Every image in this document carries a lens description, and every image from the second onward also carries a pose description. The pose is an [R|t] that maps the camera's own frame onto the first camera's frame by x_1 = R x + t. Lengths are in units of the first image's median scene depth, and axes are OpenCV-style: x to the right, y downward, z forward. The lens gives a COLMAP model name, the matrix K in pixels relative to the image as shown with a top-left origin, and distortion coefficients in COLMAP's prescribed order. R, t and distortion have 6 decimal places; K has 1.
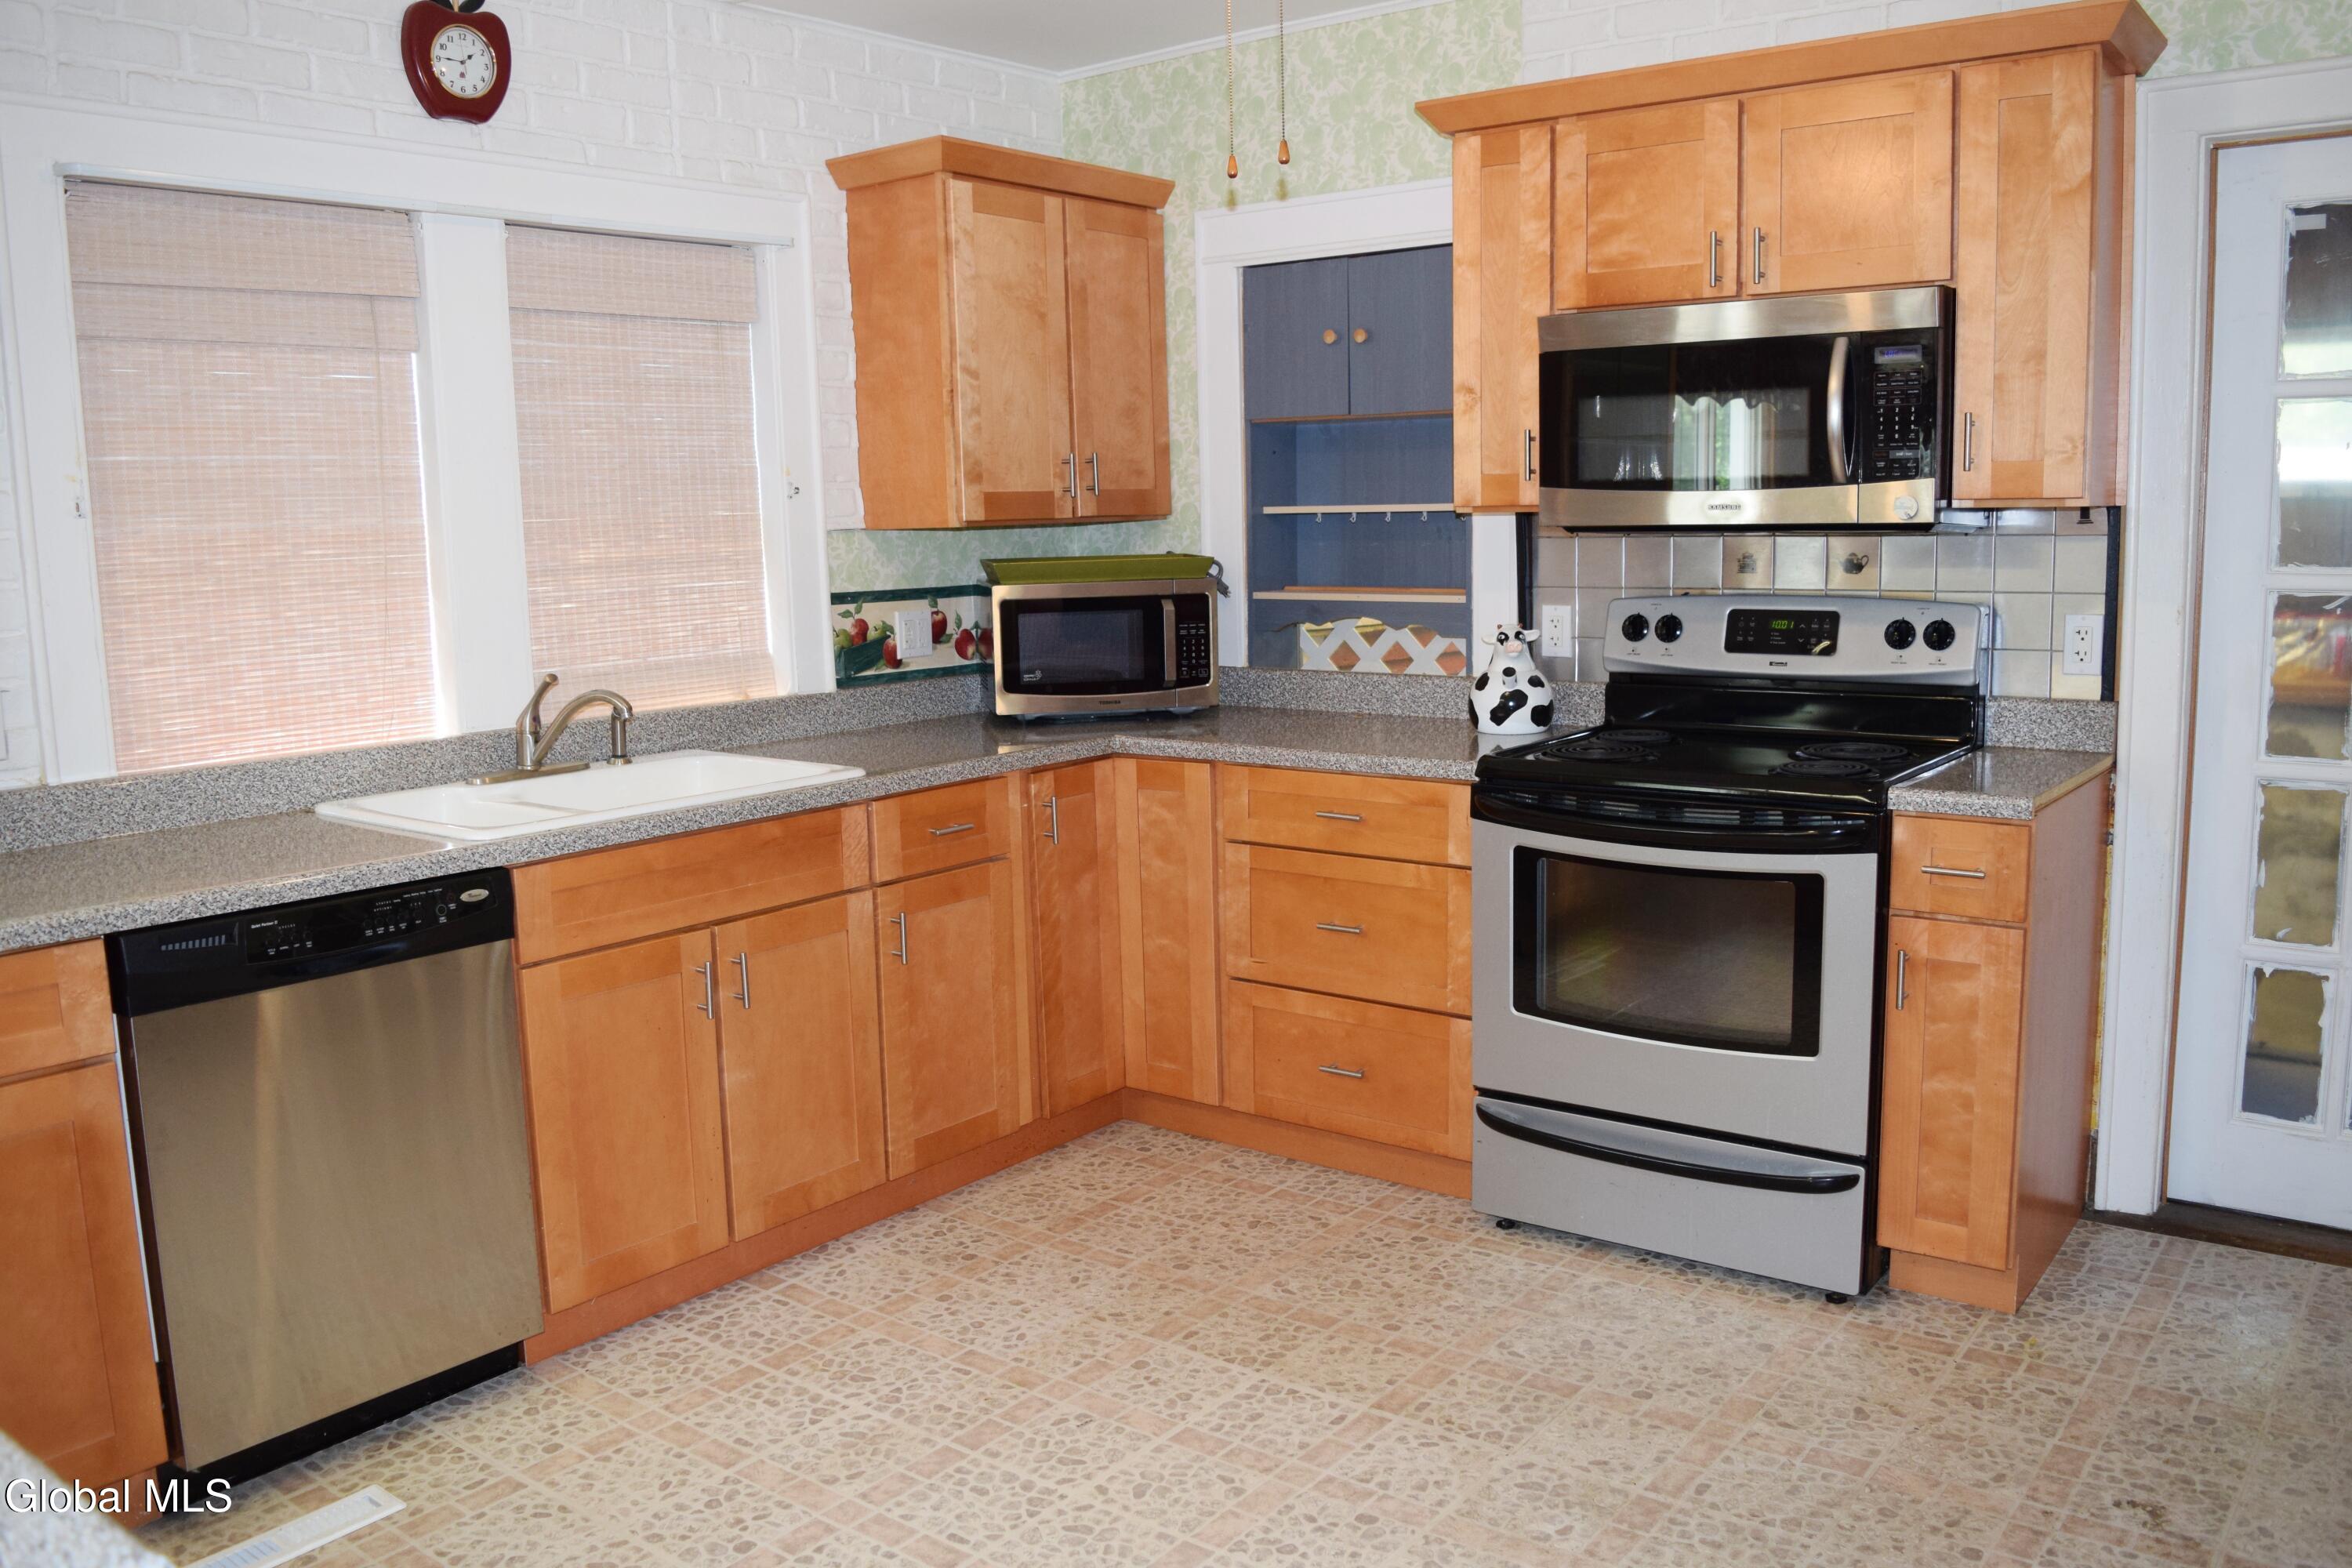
lens RADIAL K [[1847.6, 0, 1176.0], [0, 1847.6, 784.0], [0, 0, 1]] dist [-0.091072, 0.014945]
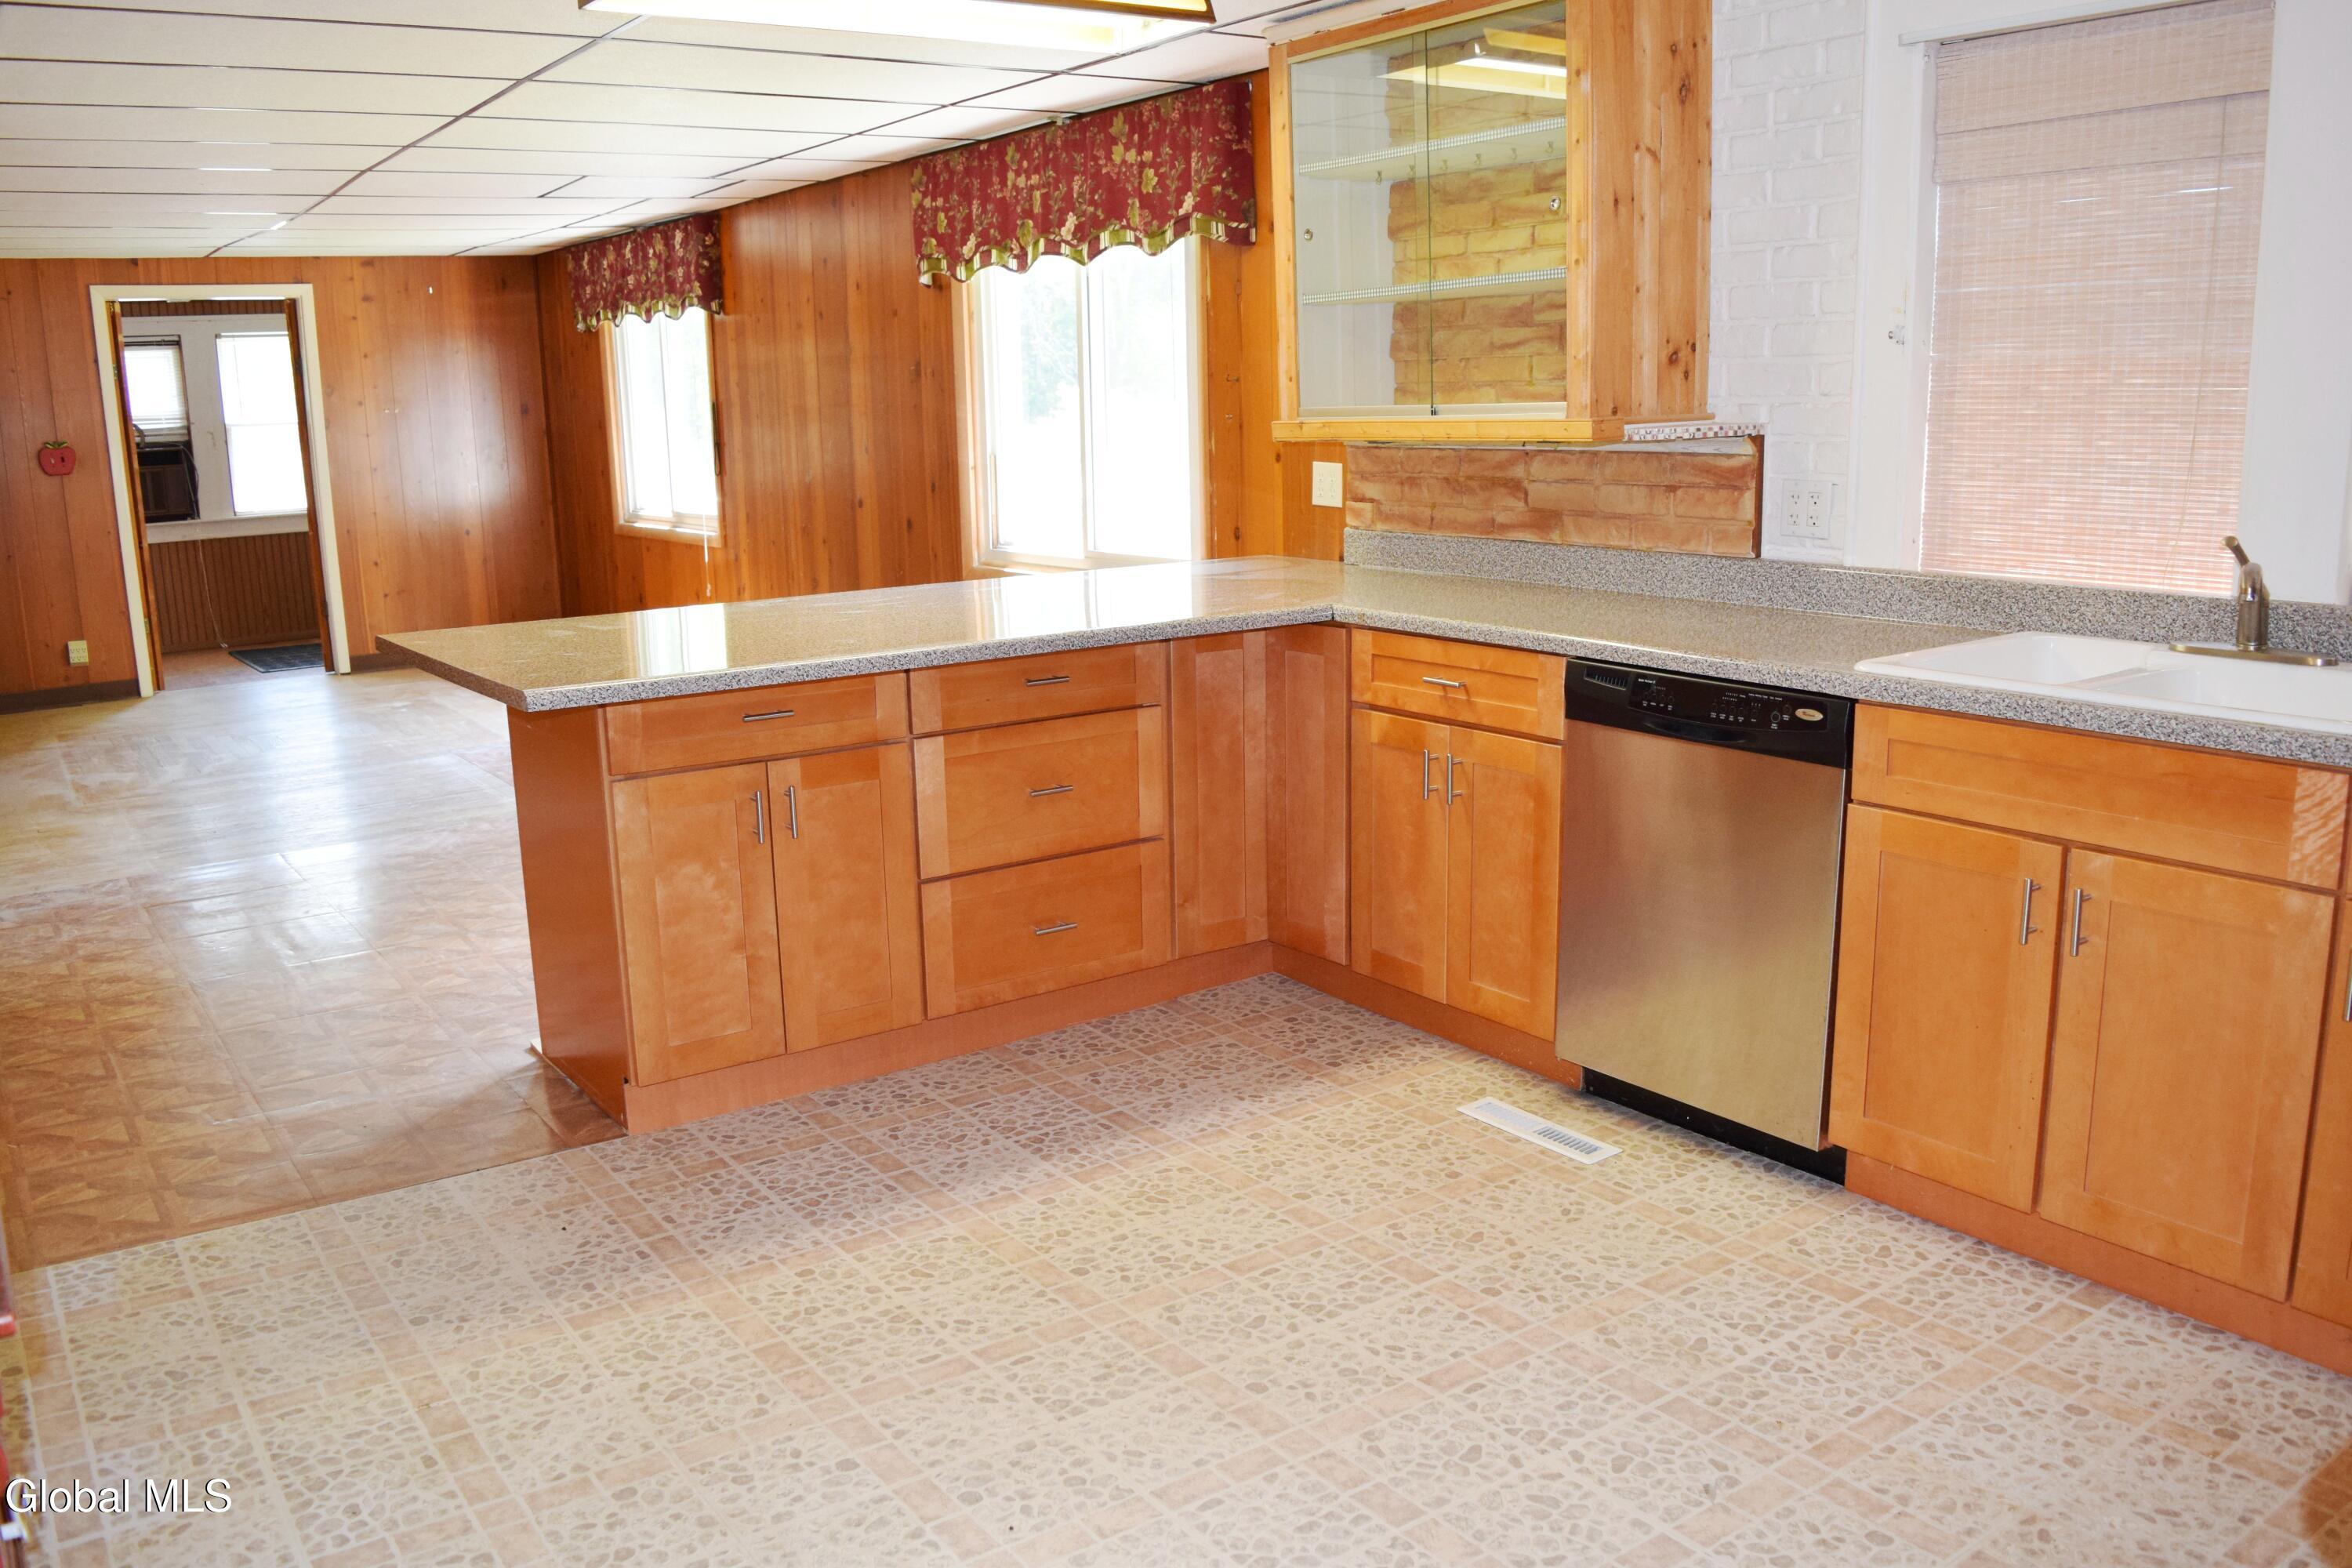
lens RADIAL K [[1847.6, 0, 1176.0], [0, 1847.6, 784.0], [0, 0, 1]] dist [-0.091072, 0.014945]
pose [[-0.286290, 0.226672, -0.930944, 0.642087], [-0.110065, 0.957401, 0.266962, -0.128344], [0.951800, 0.178893, -0.249146, 0.833827]]
